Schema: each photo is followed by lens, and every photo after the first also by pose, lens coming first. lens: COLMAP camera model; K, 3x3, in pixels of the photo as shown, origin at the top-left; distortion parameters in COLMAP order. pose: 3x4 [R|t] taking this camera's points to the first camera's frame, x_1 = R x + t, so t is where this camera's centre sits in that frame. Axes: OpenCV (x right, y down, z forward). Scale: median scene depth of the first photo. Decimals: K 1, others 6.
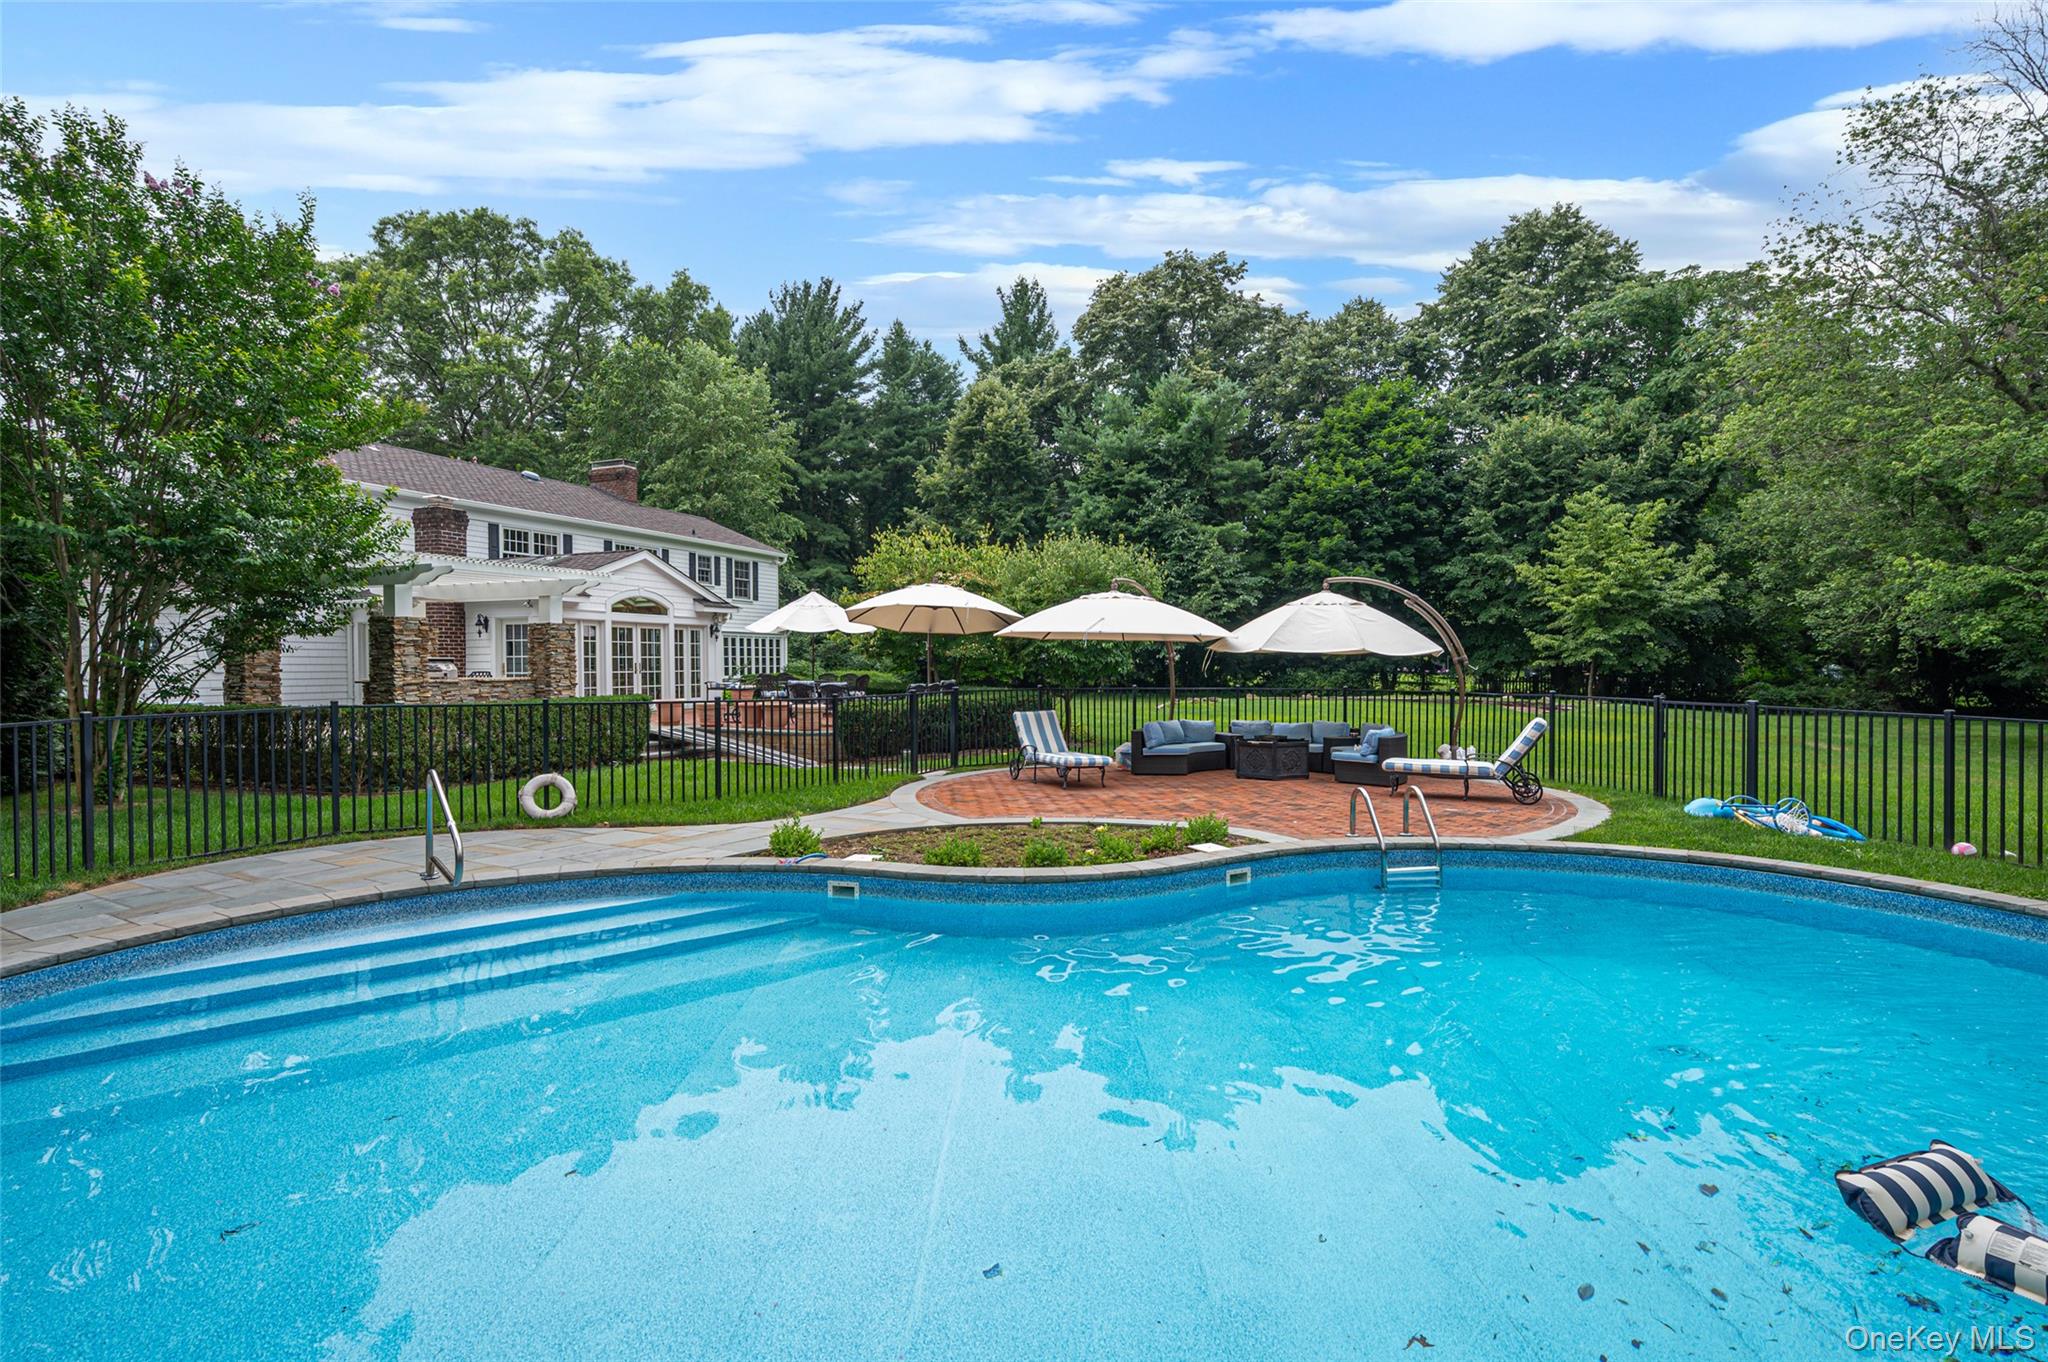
lens RADIAL K [[1030.0, 0, 1025.3], [0, 1030.0, 685.6], [0, 0, 1]] dist [0.005884, -0.000796]
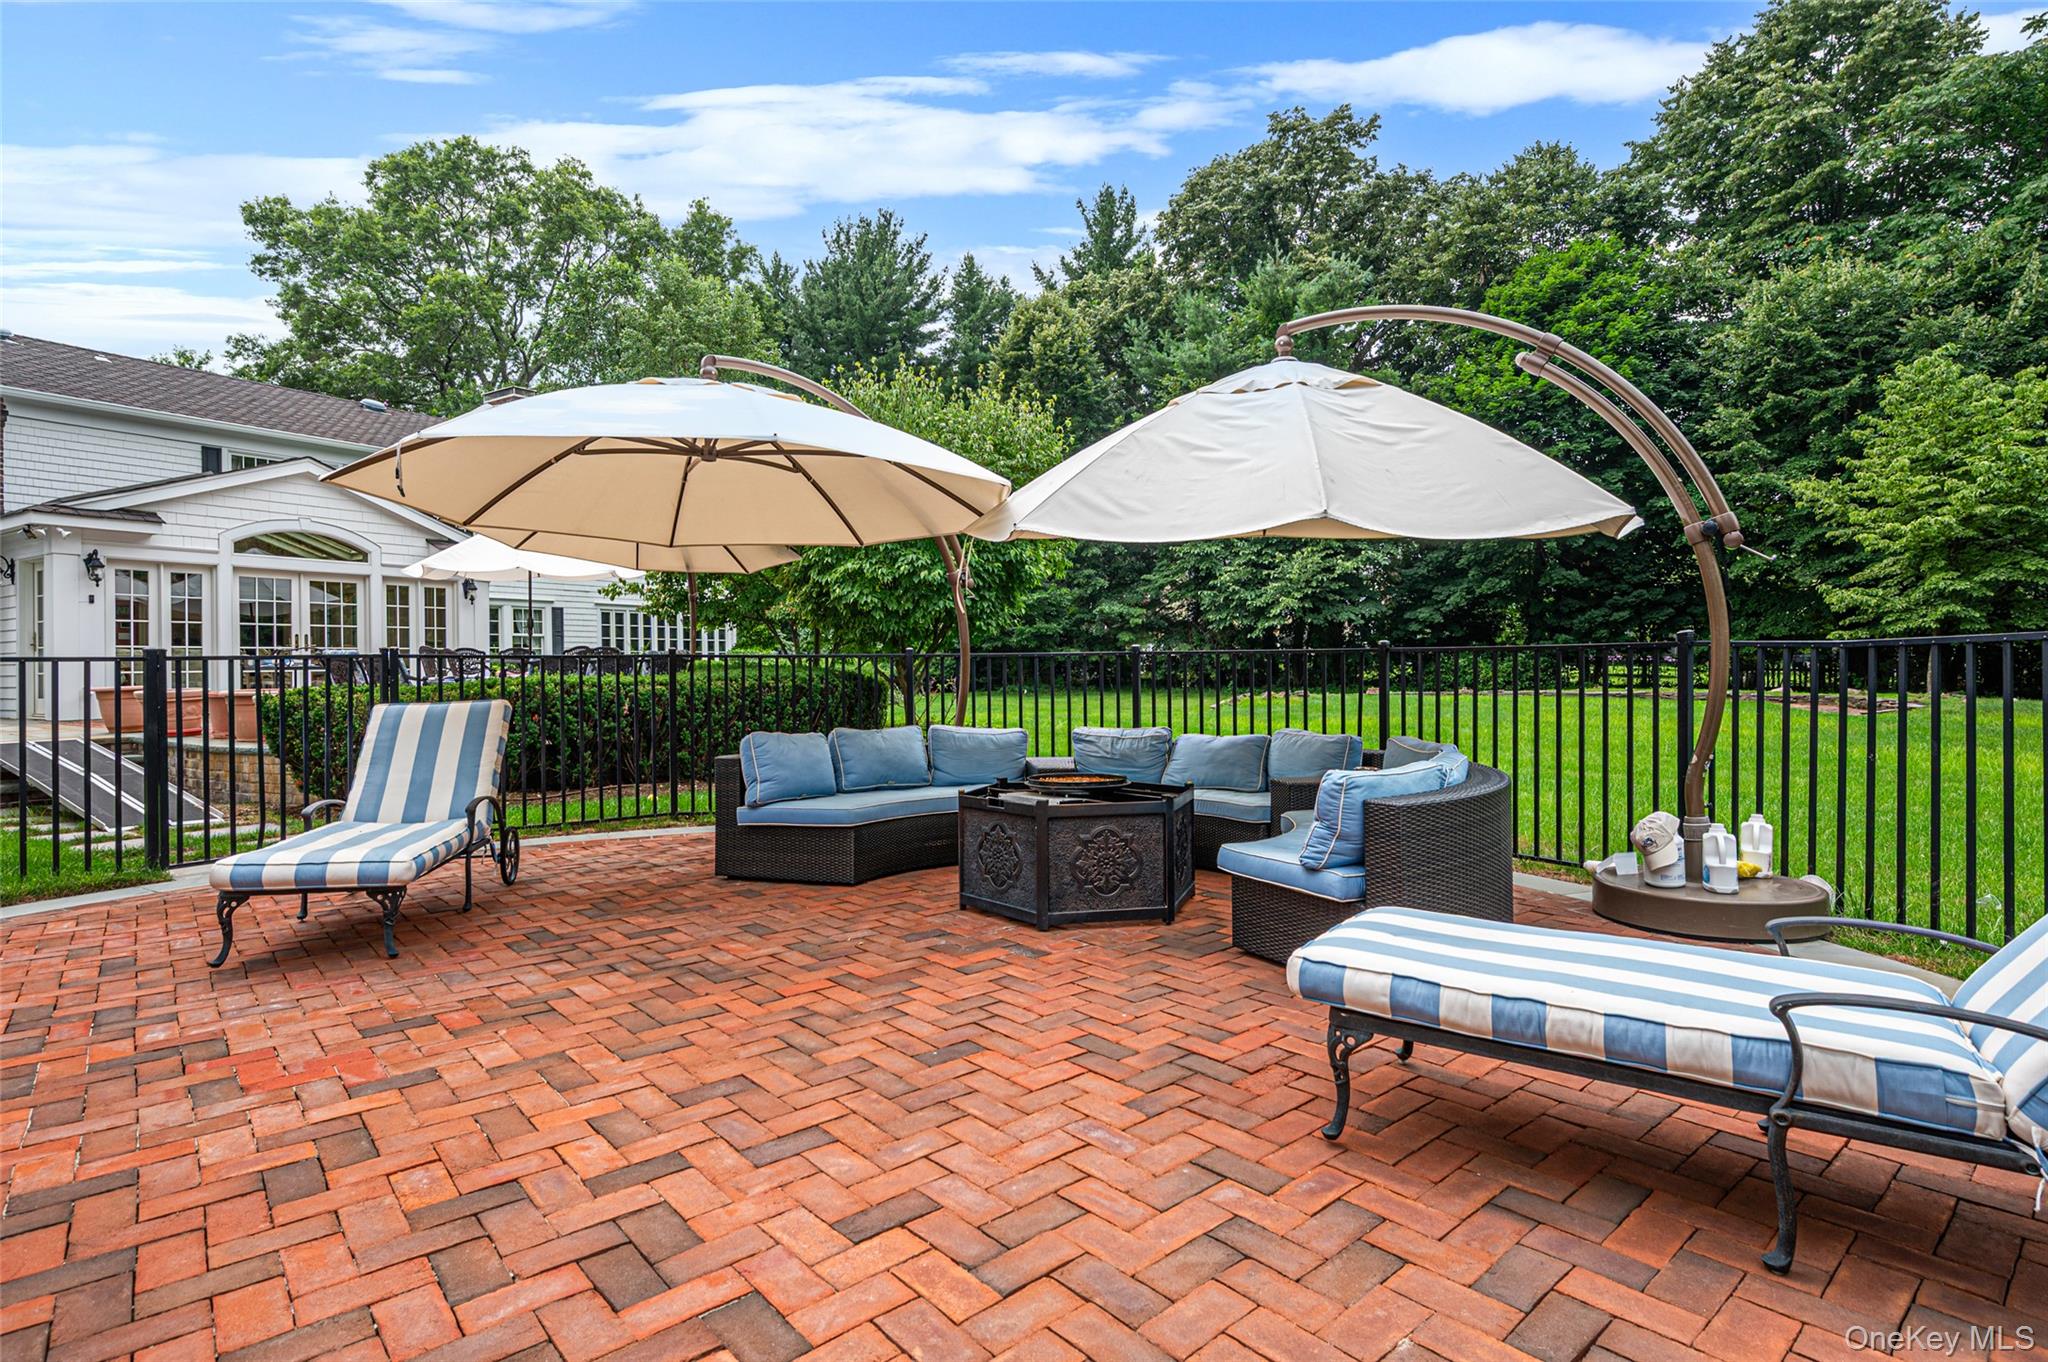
lens RADIAL K [[1030.0, 0, 1023.8], [0, 1030.0, 662.7], [0, 0, 1]] dist [0.005884, -0.000796]
pose [[0.983753, -0.007886, -0.179352, 0.106436], [0.003806, 0.999726, -0.023083, 0.007383], [0.179484, 0.022025, 0.983514, 0.255674]]
